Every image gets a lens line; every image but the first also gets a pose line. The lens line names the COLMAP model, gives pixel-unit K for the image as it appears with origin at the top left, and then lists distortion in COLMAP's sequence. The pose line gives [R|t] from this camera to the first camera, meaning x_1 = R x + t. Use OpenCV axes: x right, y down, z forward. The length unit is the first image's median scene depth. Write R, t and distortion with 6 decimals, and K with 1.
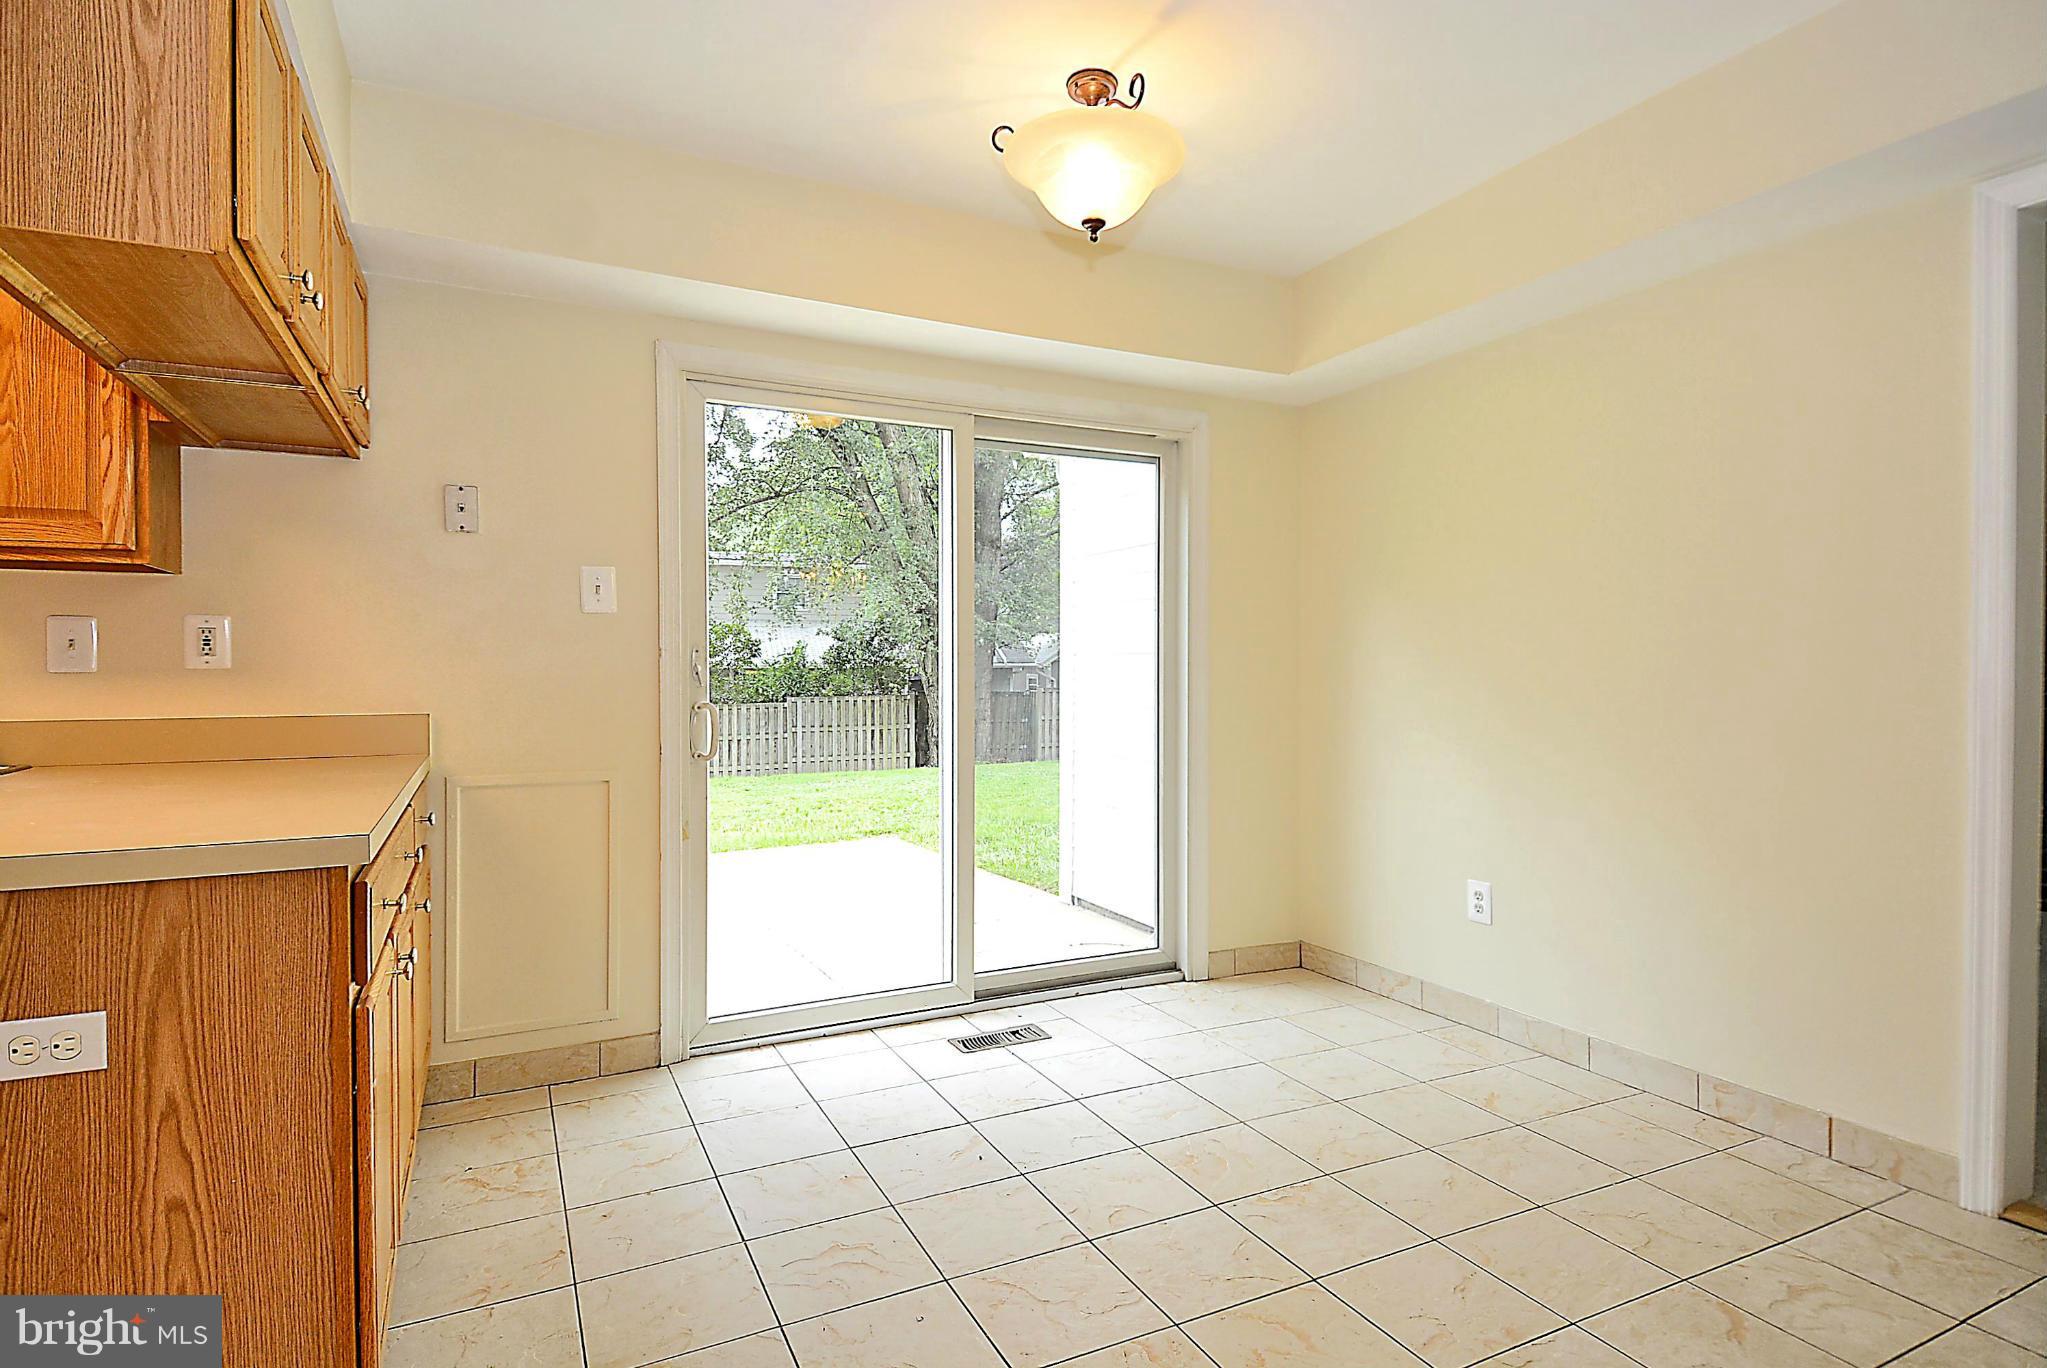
lens RADIAL K [[1100.7, 0, 939.9], [0, 1100.7, 643.7], [0, 0, 1]] dist [0.000924, 0.000247]
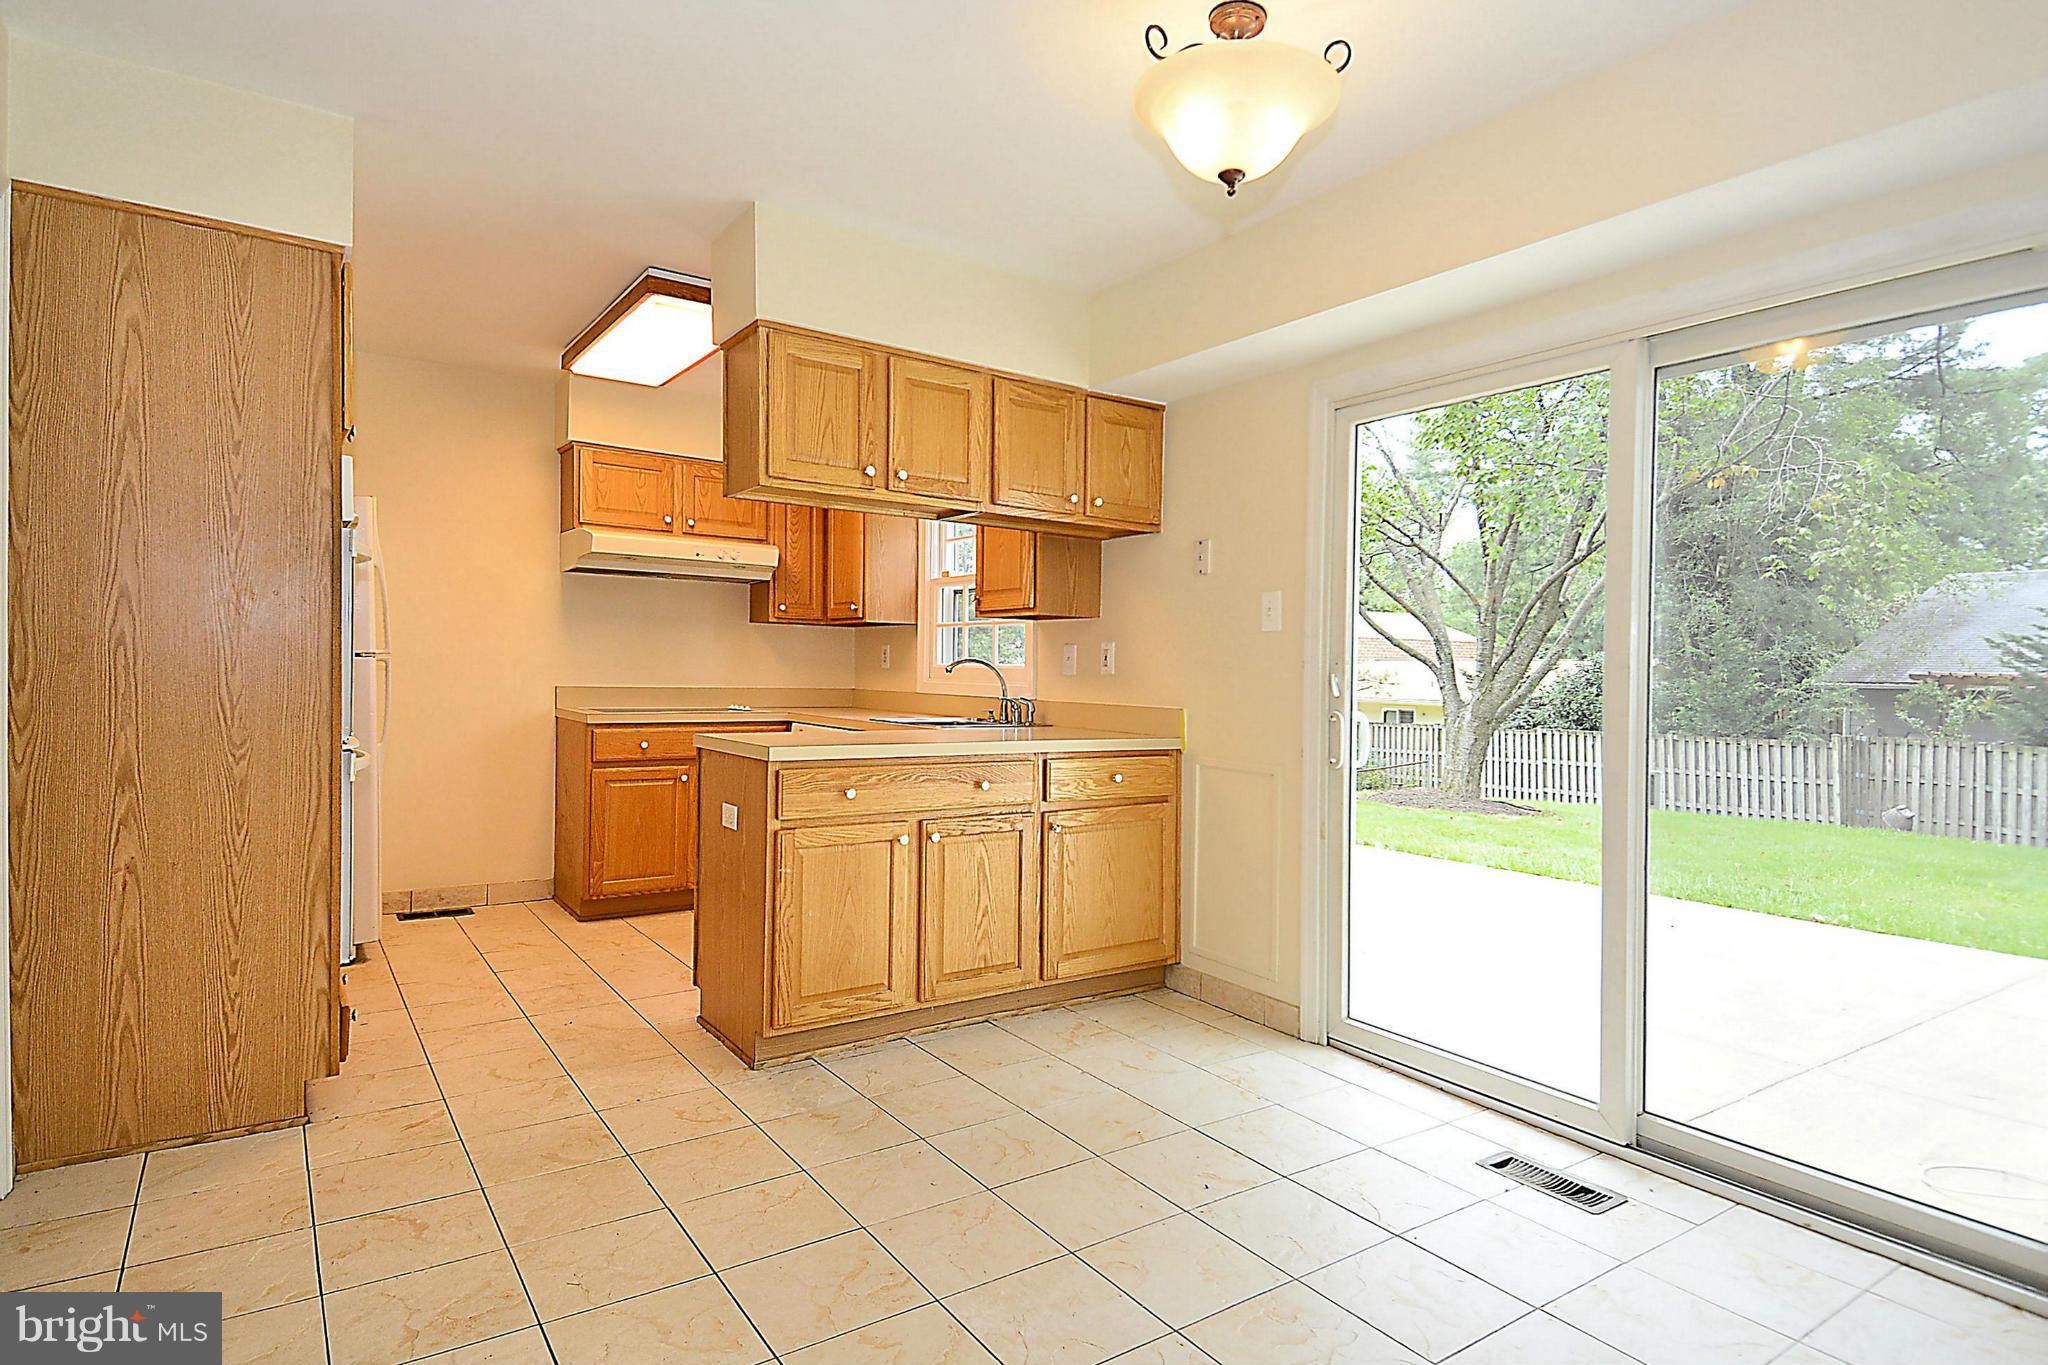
lens RADIAL K [[1053.0, 0, 1018.8], [0, 1053.0, 655.4], [0, 0, 1]] dist [-0.001543, 0.000110]
pose [[0.140125, -0.005298, -0.990120, 0.773874], [0.004918, 0.999977, -0.004655, 0.002050], [0.990122, -0.004217, 0.140148, 0.586999]]
